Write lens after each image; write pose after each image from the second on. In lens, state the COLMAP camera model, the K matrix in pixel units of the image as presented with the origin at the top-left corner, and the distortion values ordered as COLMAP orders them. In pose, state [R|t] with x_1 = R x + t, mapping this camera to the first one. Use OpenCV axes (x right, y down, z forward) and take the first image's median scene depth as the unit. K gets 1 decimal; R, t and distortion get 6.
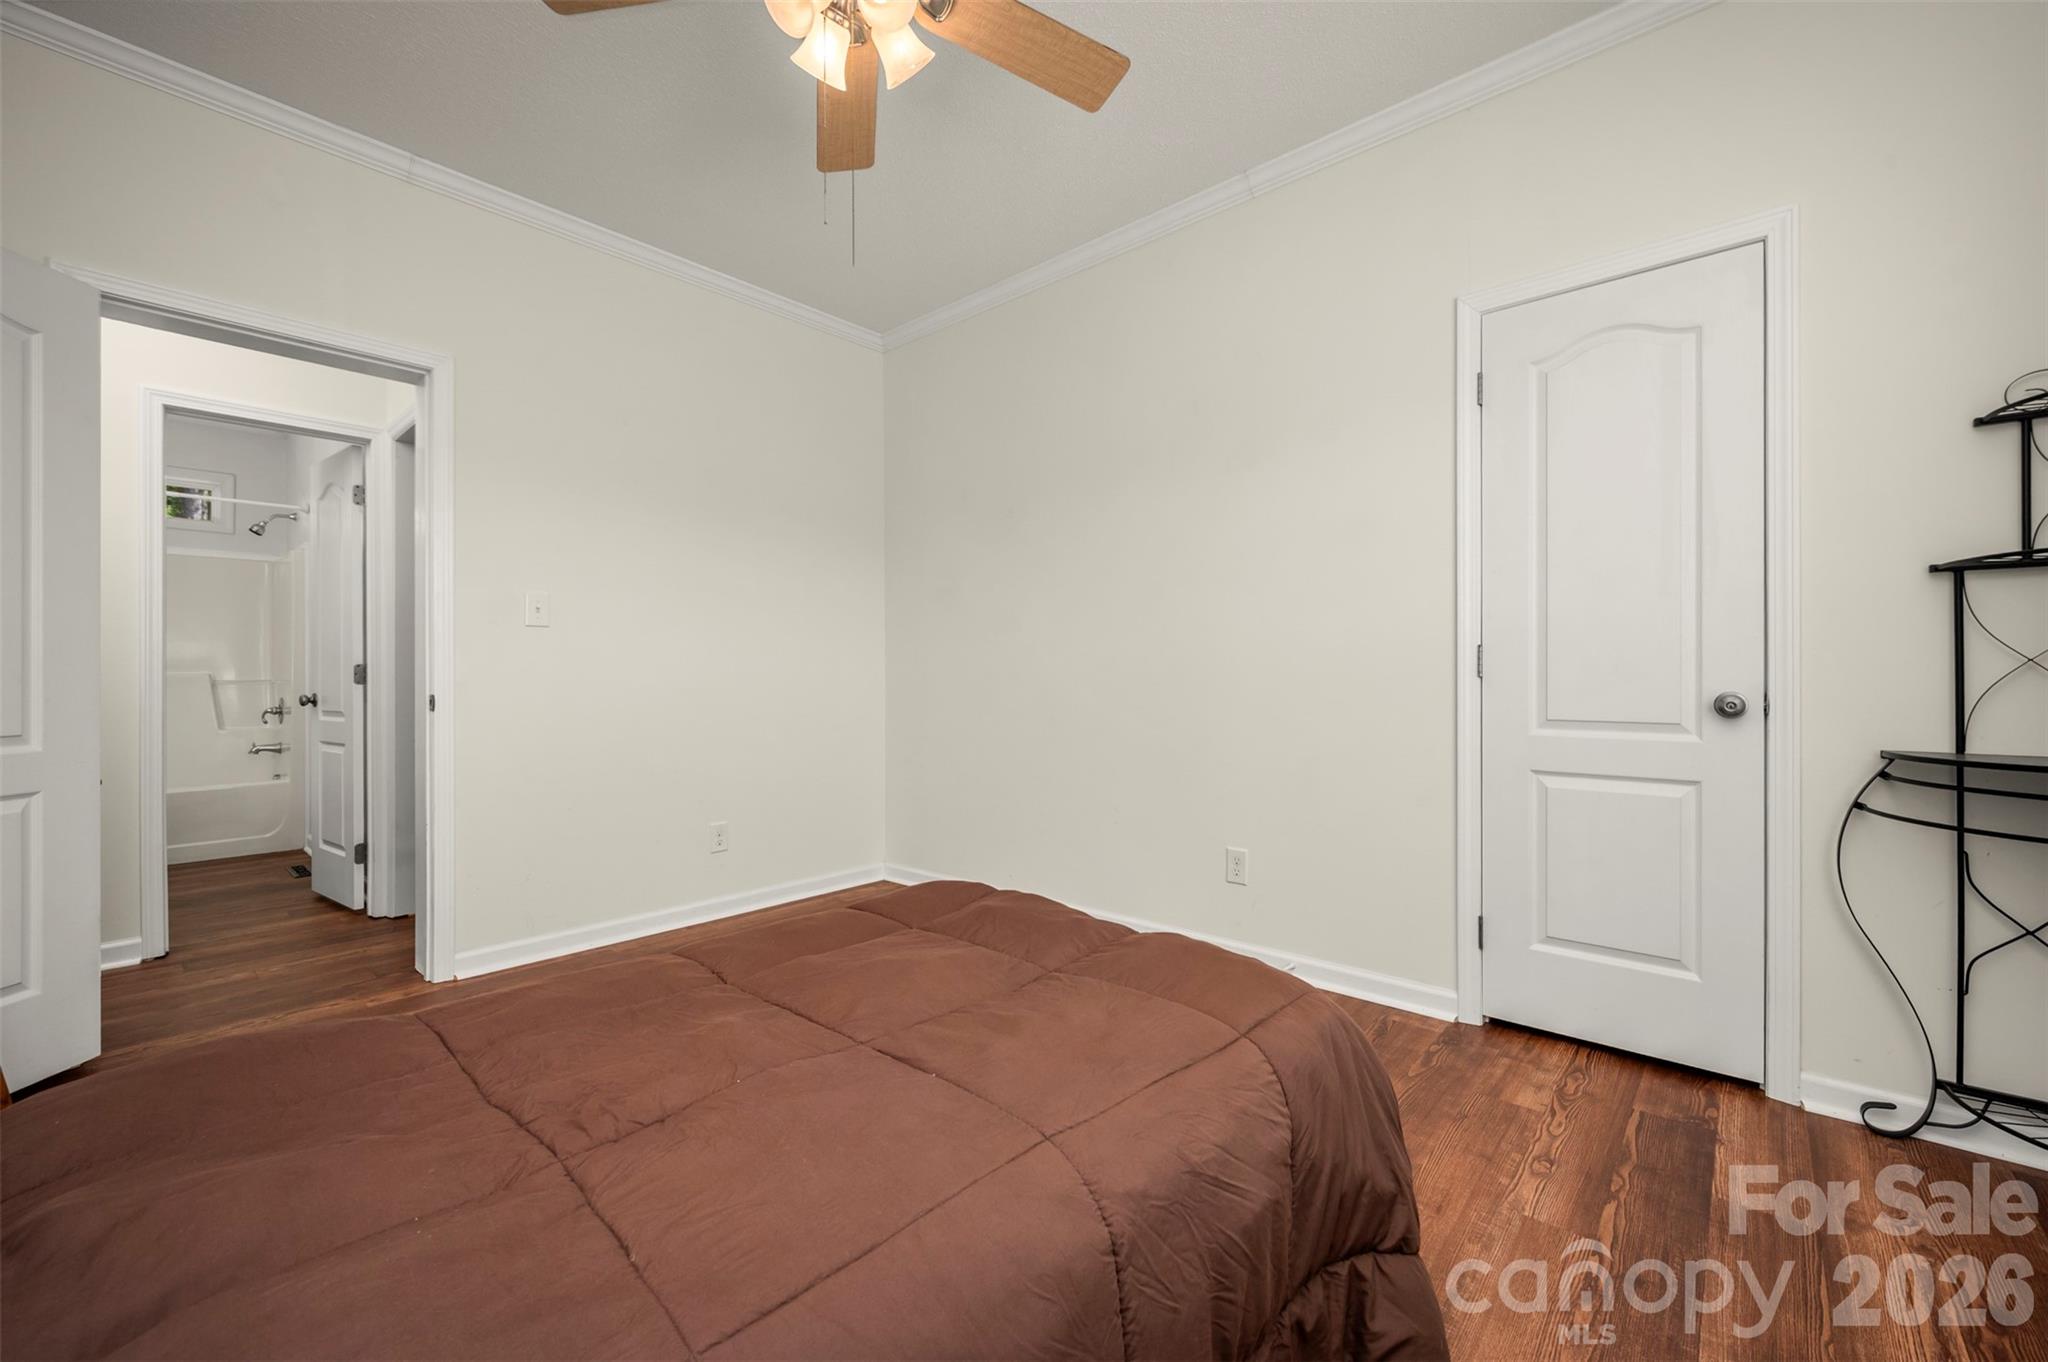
lens RADIAL K [[811.7, 0, 1026.4], [0, 811.7, 681.1], [0, 0, 1]] dist [-0.001138, -0.000312]
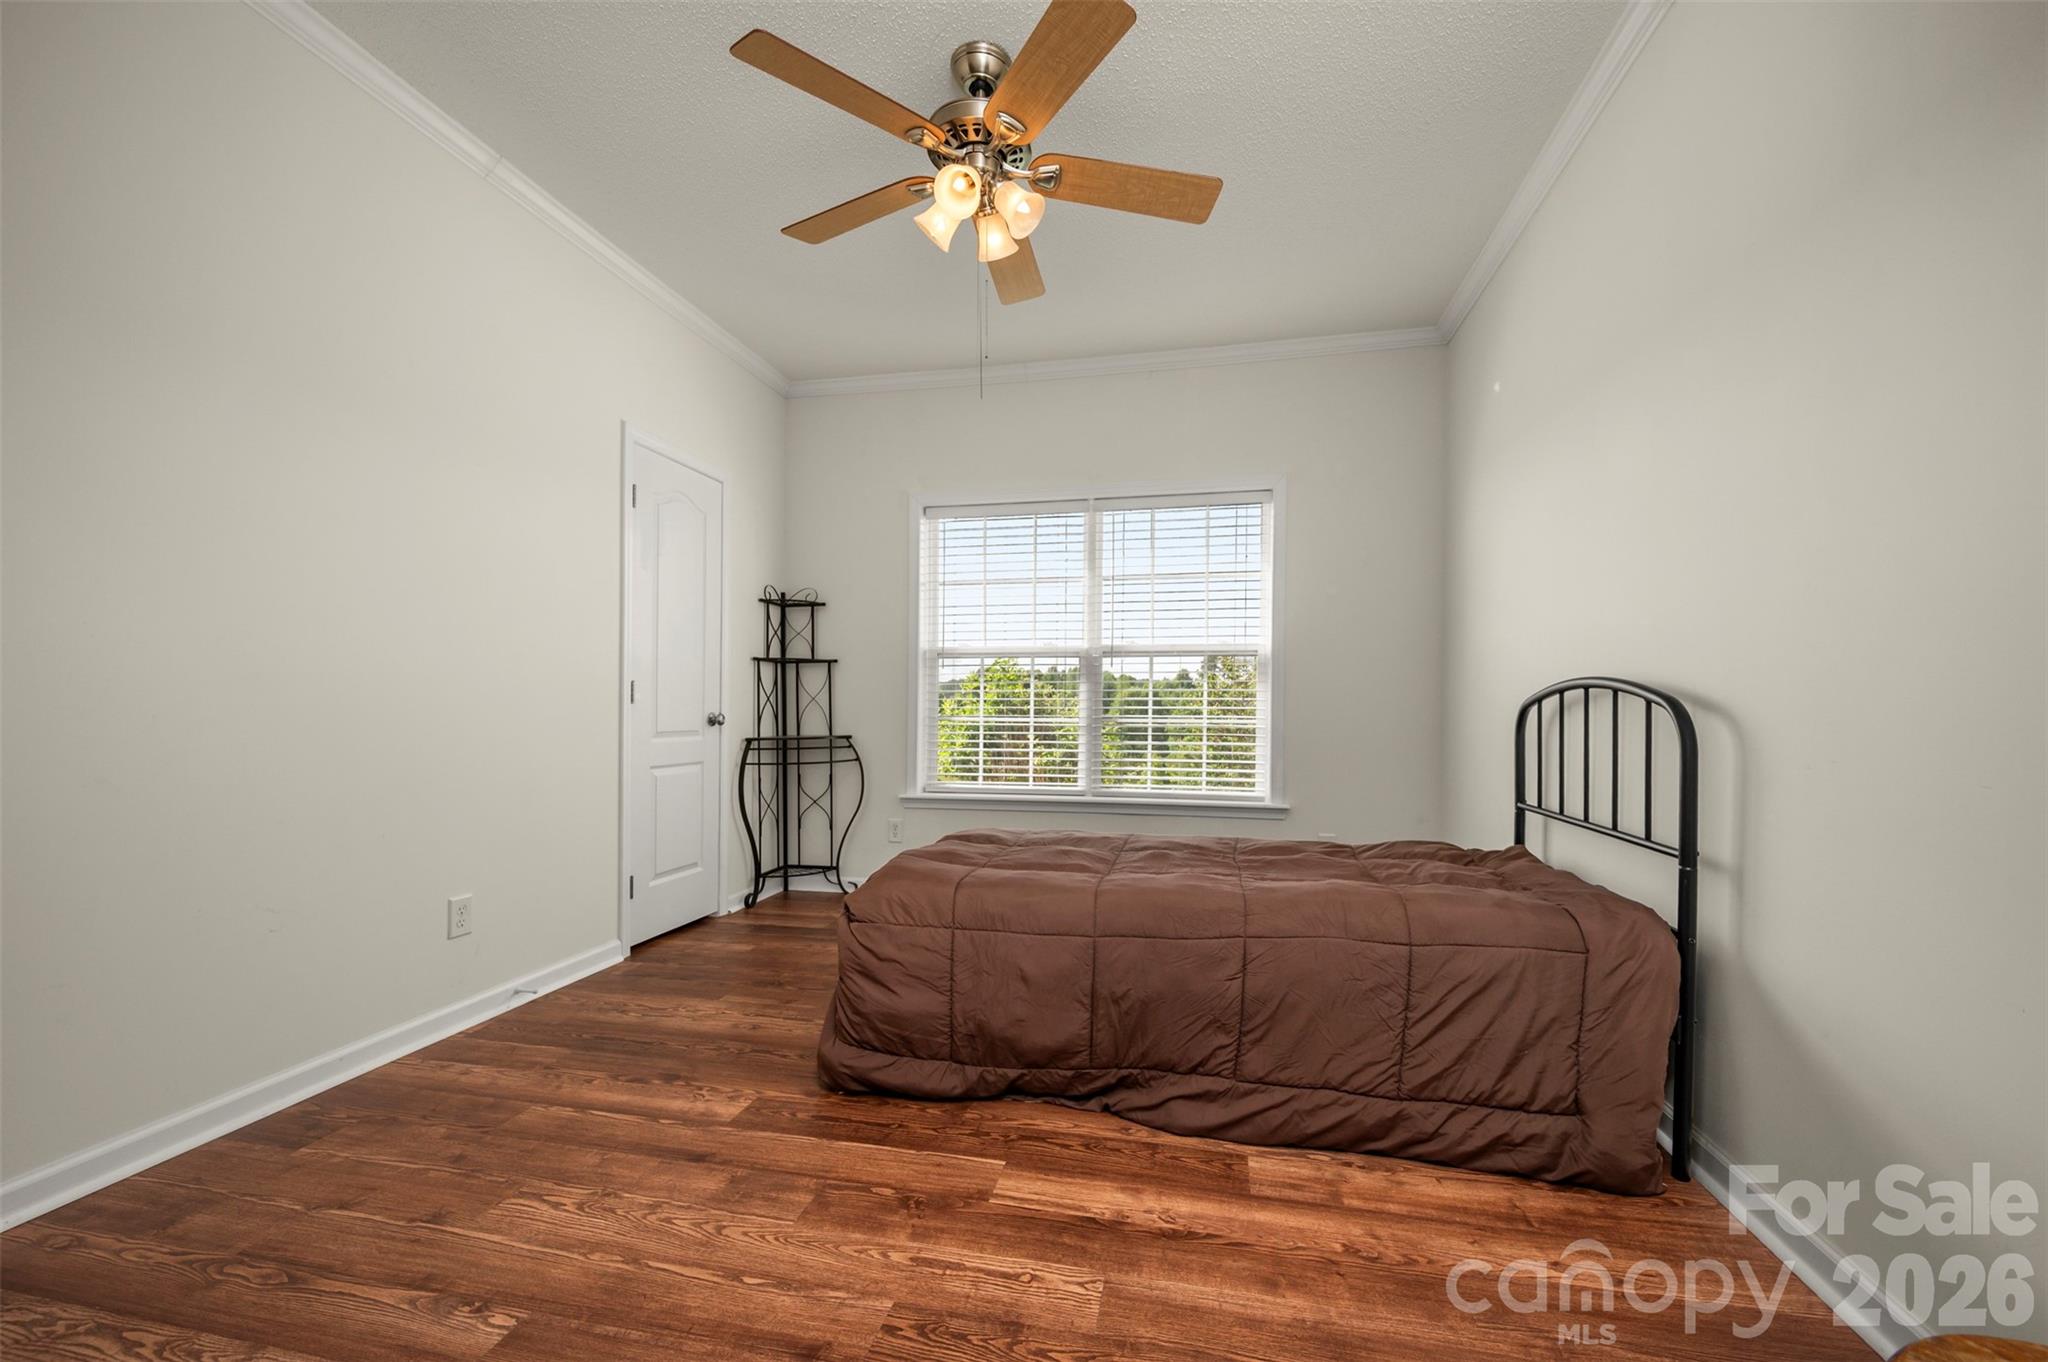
lens RADIAL K [[811.7, 0, 1035.7], [0, 811.7, 675.1], [0, 0, 1]] dist [-0.001138, -0.000312]
pose [[-0.488123, 0.023606, 0.872455, -1.145073], [-0.014826, 0.999266, -0.035332, -0.018596], [-0.872649, -0.030182, -0.487415, 1.234338]]
